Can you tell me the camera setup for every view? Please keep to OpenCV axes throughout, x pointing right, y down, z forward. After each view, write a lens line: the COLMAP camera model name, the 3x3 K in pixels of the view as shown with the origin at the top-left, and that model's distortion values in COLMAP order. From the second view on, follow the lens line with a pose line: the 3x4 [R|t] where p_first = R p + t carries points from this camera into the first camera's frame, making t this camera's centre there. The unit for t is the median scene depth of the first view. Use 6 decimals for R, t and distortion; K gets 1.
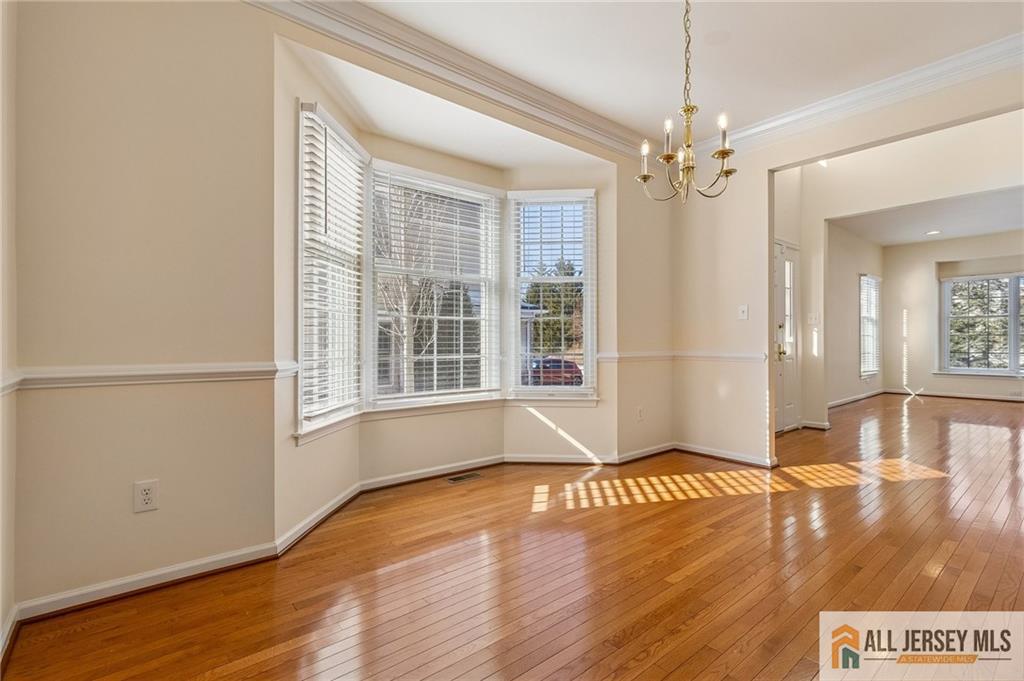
lens RADIAL K [[466.2, 0, 512.0], [0, 466.2, 340.5], [0, 0, 1]] dist [0.003561, 0.000777]
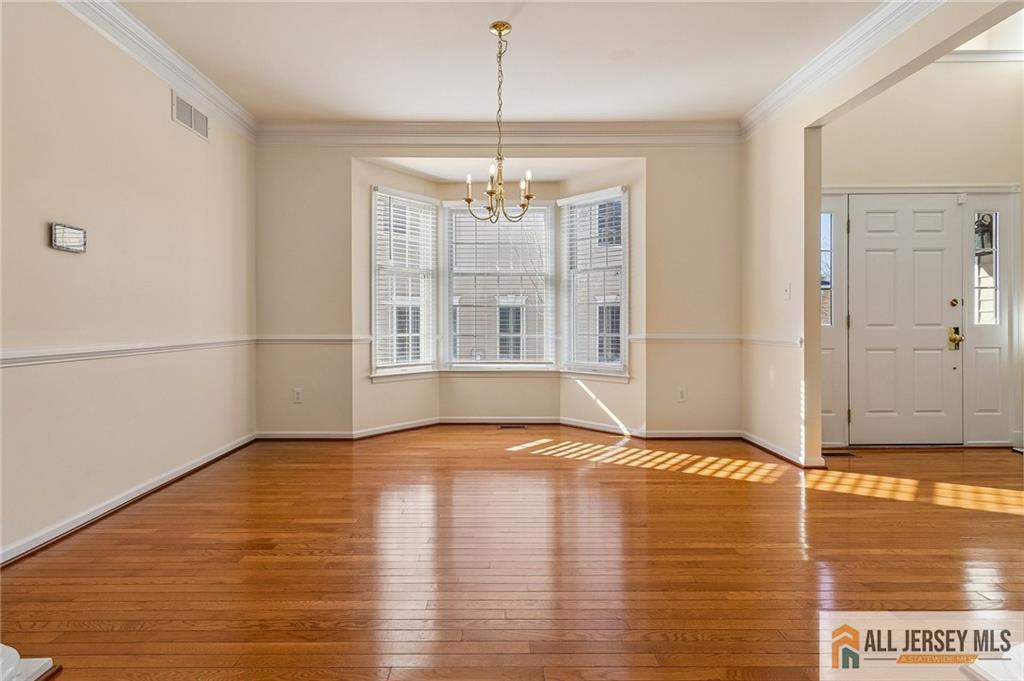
lens RADIAL K [[481.9, 0, 509.5], [0, 481.9, 321.0], [0, 0, 1]] dist [0.001994, 0.000266]
pose [[0.778272, -0.000555, -0.627926, 0.677940], [0.001038, 0.999999, 0.000404, -0.005378], [0.627926, -0.000966, 0.778273, -0.057043]]
